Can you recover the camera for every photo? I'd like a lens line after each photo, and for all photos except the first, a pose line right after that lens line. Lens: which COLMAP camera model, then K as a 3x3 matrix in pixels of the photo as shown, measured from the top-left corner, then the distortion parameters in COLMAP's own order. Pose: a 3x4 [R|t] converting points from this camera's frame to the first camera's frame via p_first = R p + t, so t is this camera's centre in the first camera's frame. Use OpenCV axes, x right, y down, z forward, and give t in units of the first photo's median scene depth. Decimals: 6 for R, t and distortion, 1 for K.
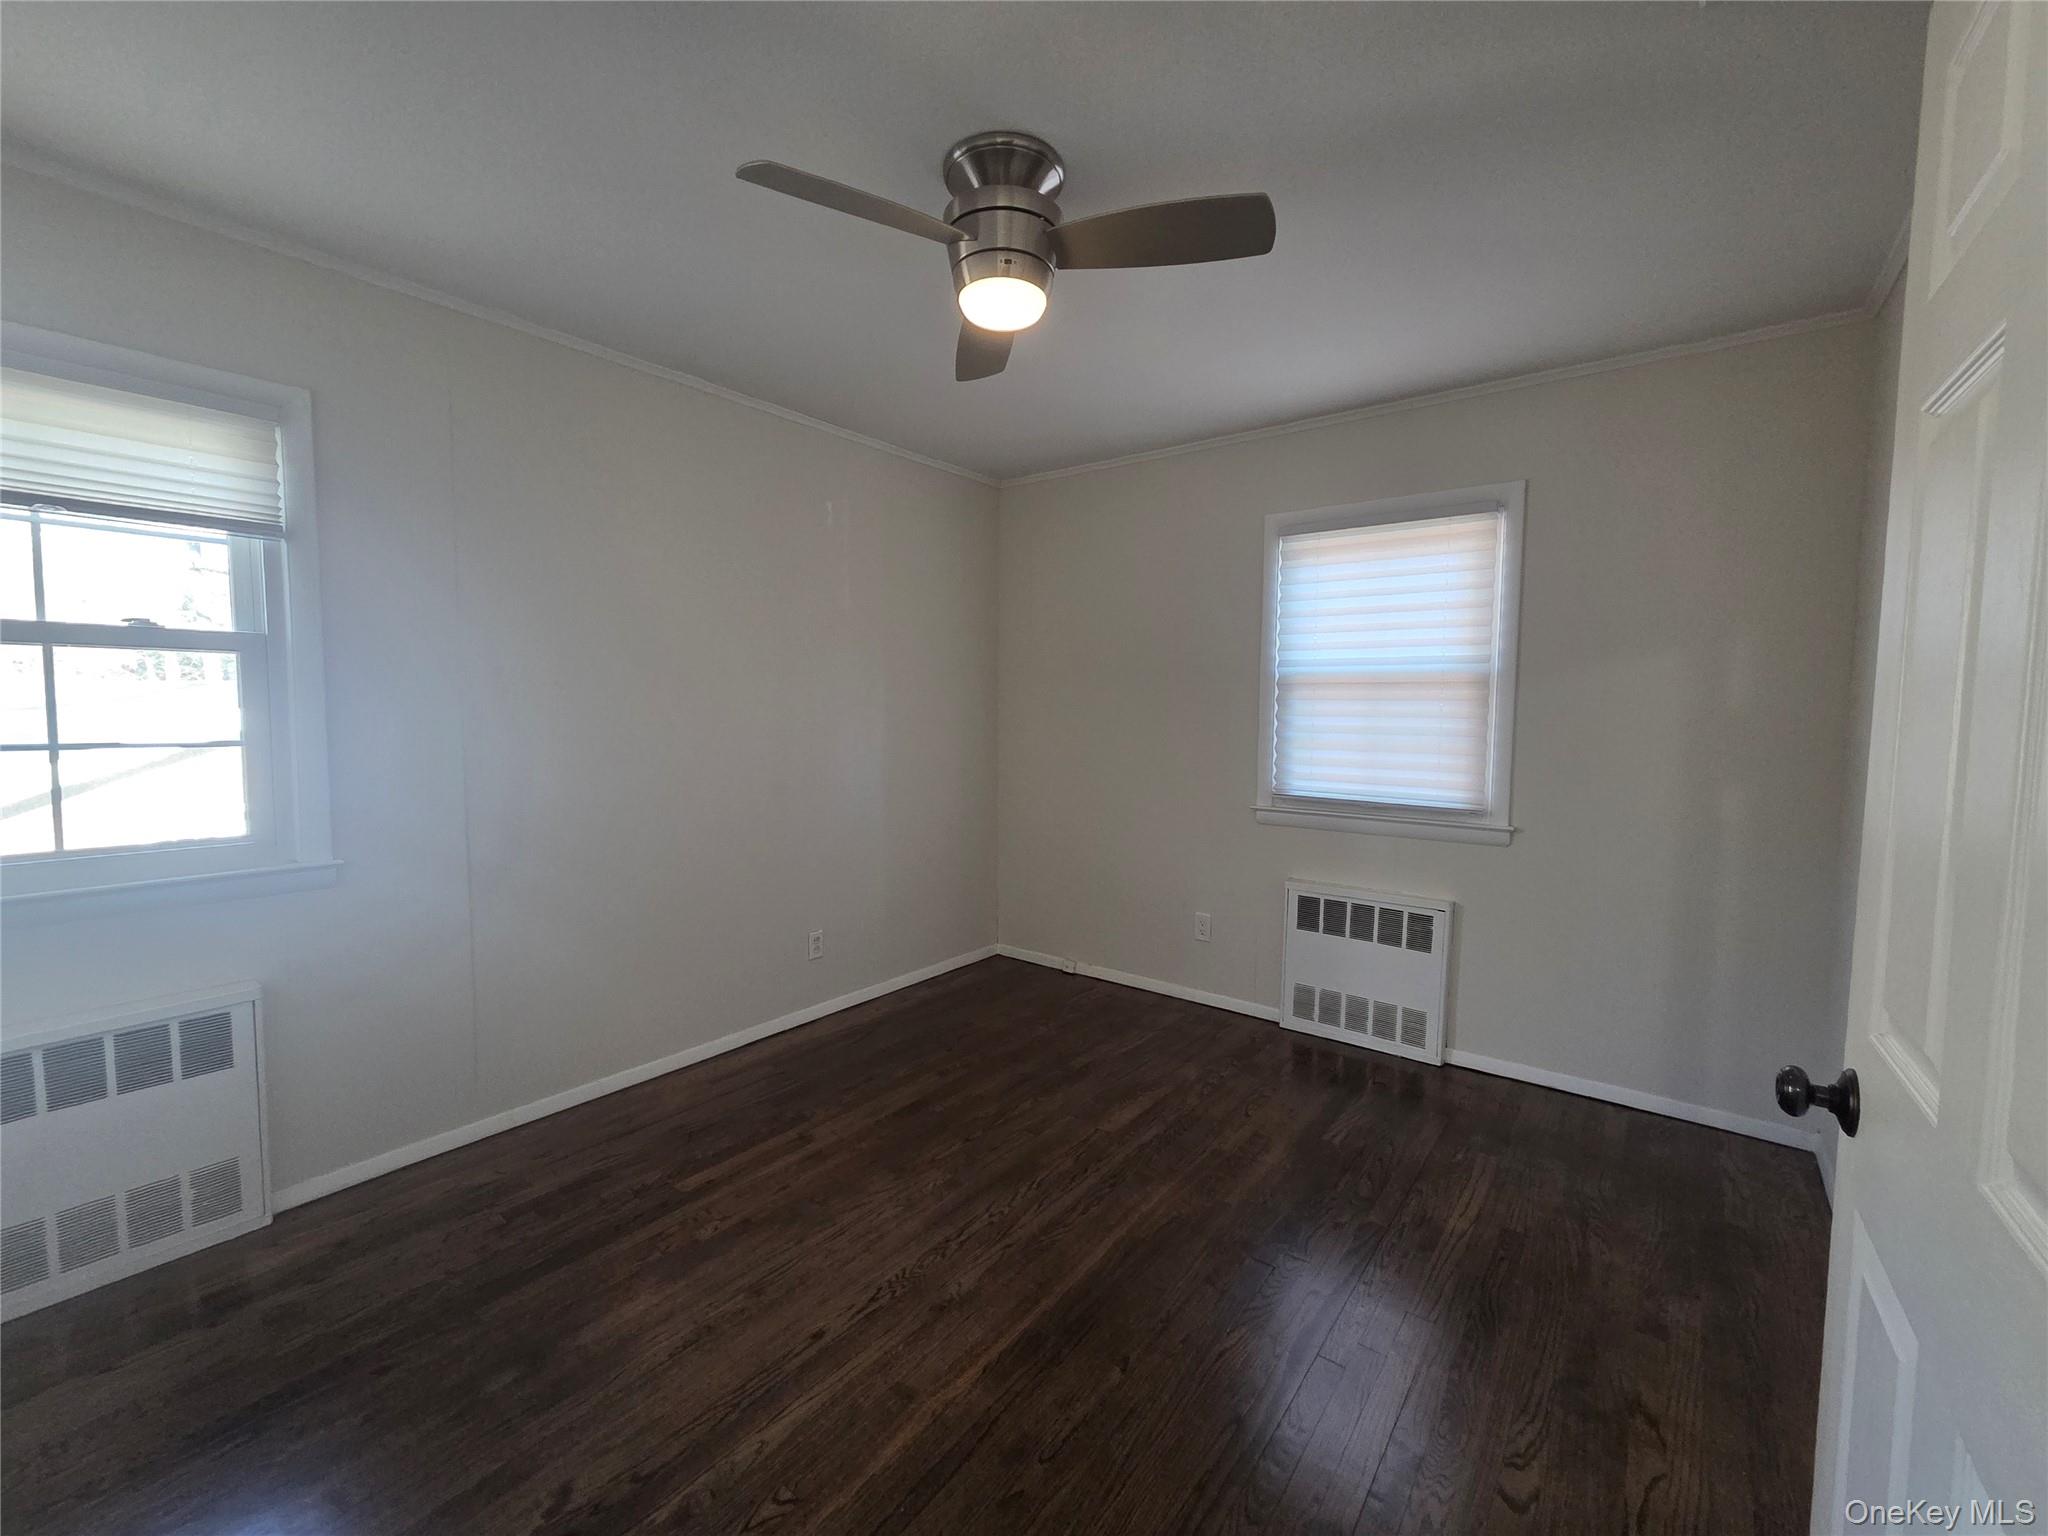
lens RADIAL K [[821.8, 0, 1030.8], [0, 821.8, 767.0], [0, 0, 1]] dist [0.002803, -0.000461]
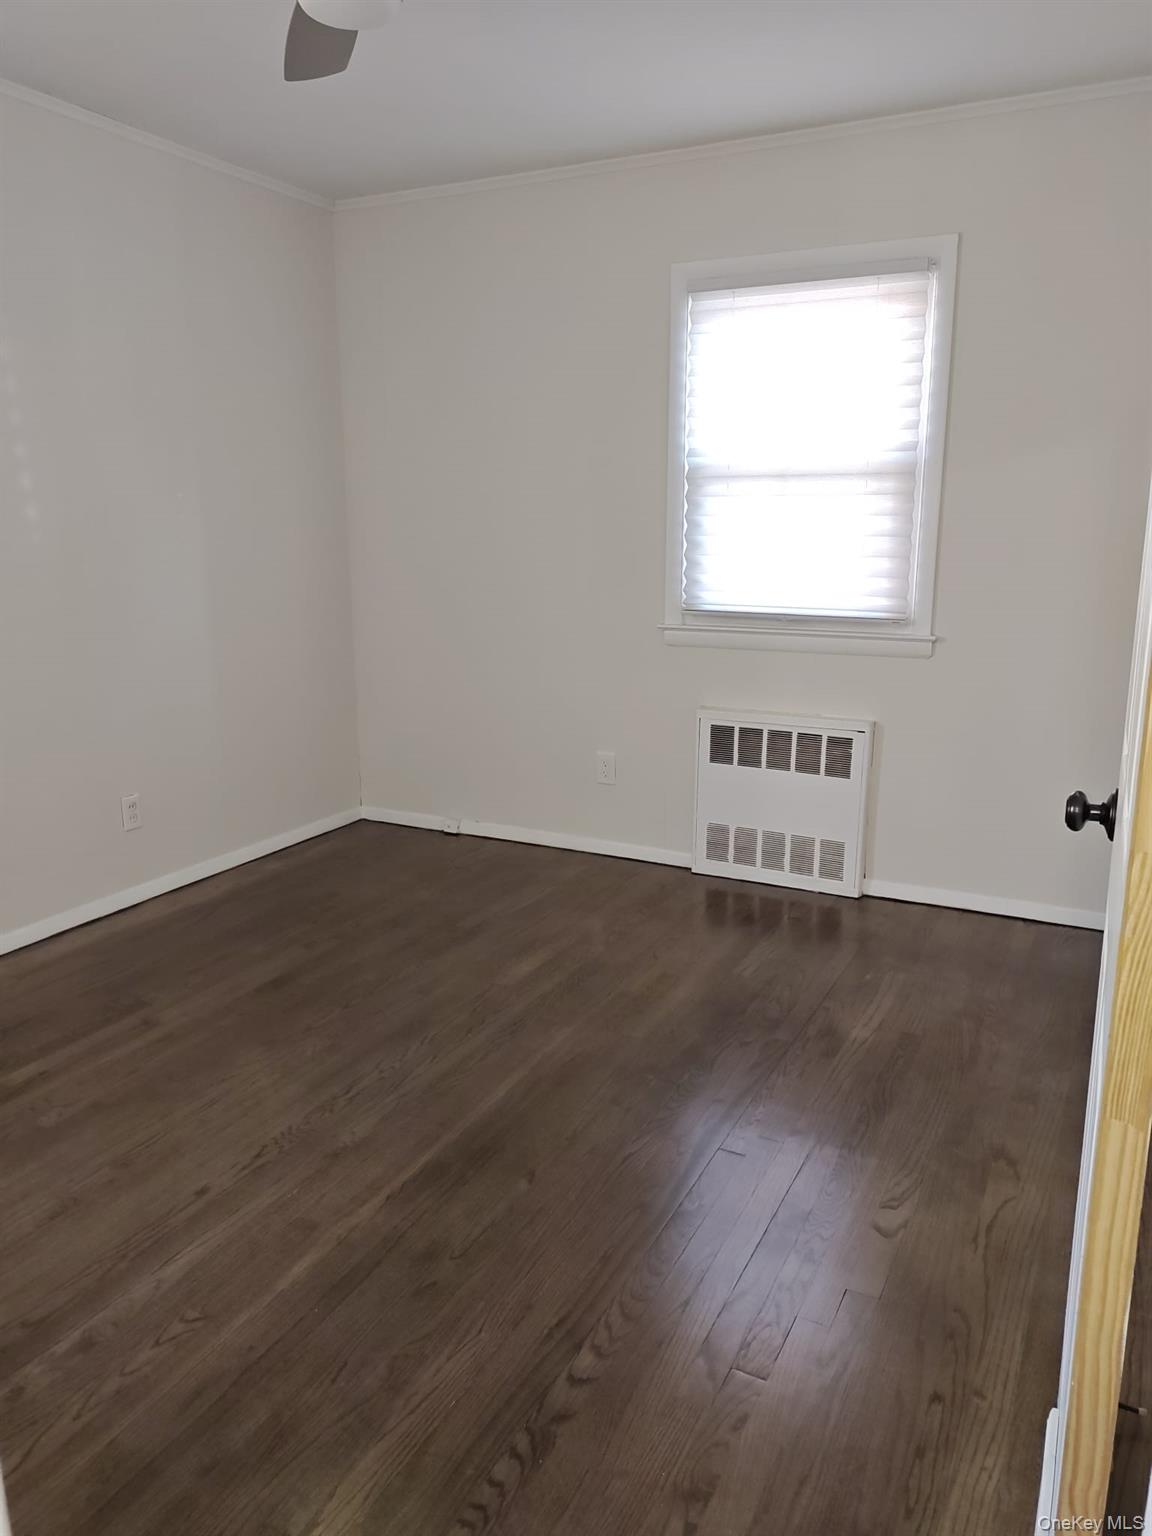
lens RADIAL K [[1112.8, 0, 584.0], [0, 1112.8, 756.9], [0, 0, 1]] dist [0.054900, -0.056307]
pose [[0.983029, -0.046198, 0.177539, -0.029646], [0.021274, 0.989950, 0.139806, 0.029199], [-0.182214, -0.133656, 0.974132, -0.192561]]
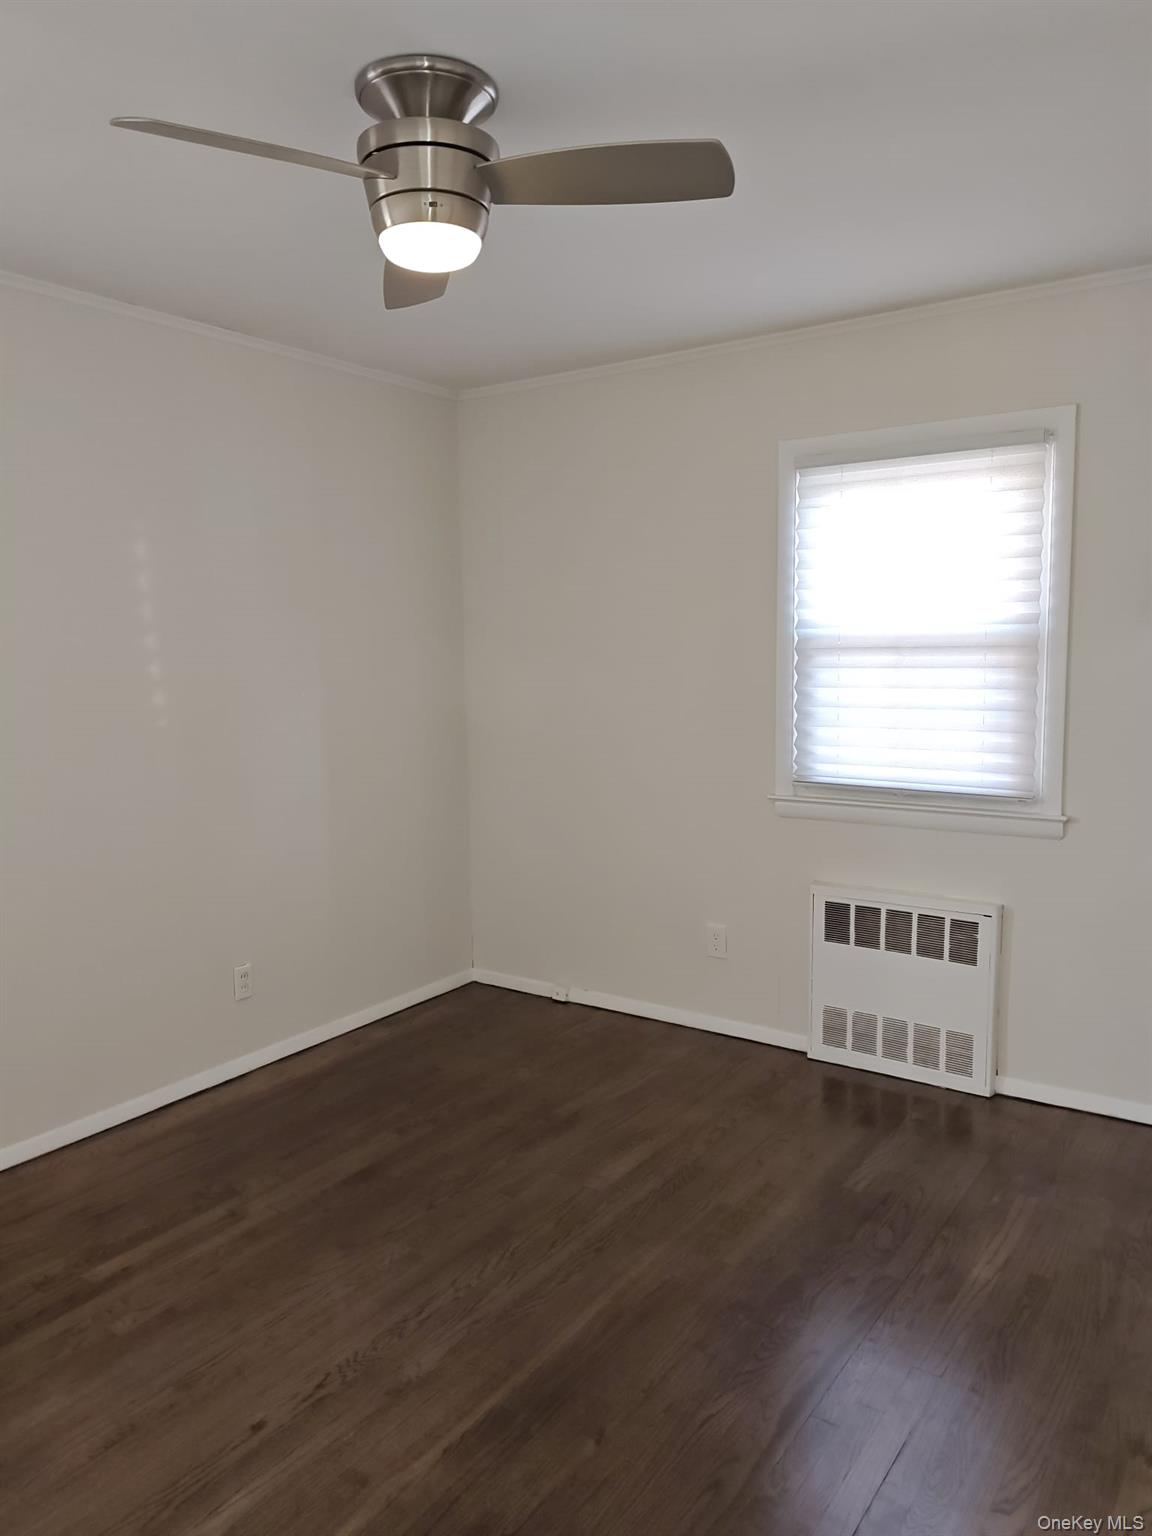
lens RADIAL K [[1112.8, 0, 589.6], [0, 1112.8, 757.5], [0, 0, 1]] dist [0.054900, -0.056307]
pose [[0.998463, -0.028069, 0.047784, 0.048209], [0.026211, 0.998892, 0.039081, -0.056165], [-0.048828, -0.037768, 0.998093, -0.162548]]
